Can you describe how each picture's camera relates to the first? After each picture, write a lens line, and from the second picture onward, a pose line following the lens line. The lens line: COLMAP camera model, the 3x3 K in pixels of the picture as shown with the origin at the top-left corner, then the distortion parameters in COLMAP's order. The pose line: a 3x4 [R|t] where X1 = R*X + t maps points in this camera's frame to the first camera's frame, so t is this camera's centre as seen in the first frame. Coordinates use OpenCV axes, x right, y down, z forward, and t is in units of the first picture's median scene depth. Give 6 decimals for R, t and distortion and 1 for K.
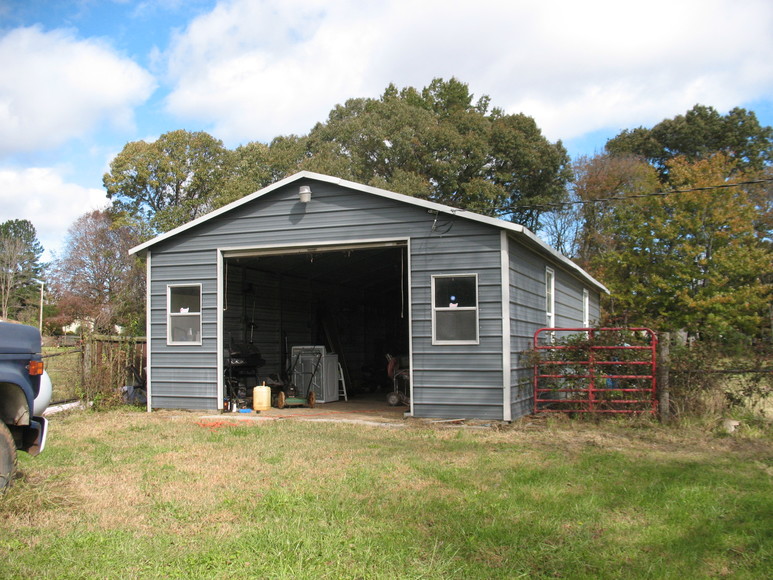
lens RADIAL K [[792.8, 0, 386.2], [0, 792.8, 289.2], [0, 0, 1]] dist [-0.116239, 0.000000]
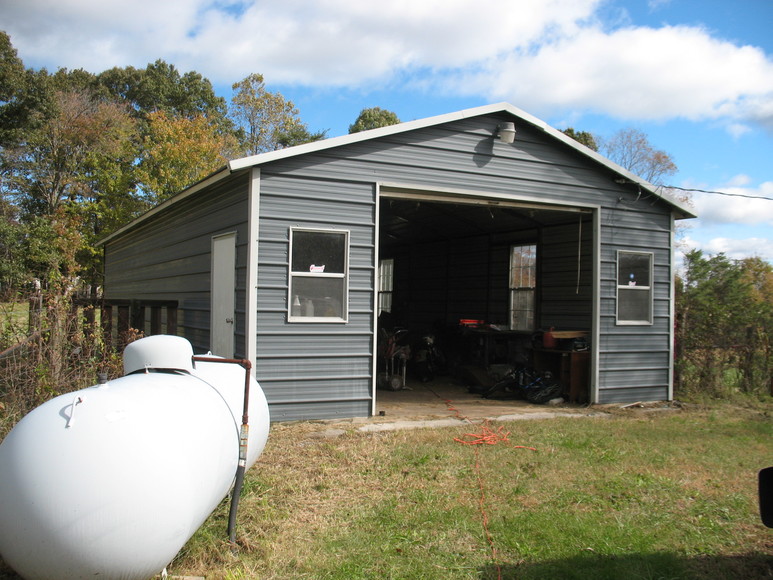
lens RADIAL K [[792.8, 0, 387.4], [0, 792.8, 289.2], [0, 0, 1]] dist [-0.116239, 0.000000]
pose [[0.652387, 0.031472, 0.757232, -0.726356], [-0.077783, 0.996642, 0.025591, 0.022753], [-0.753883, -0.075596, 0.652645, 0.538811]]
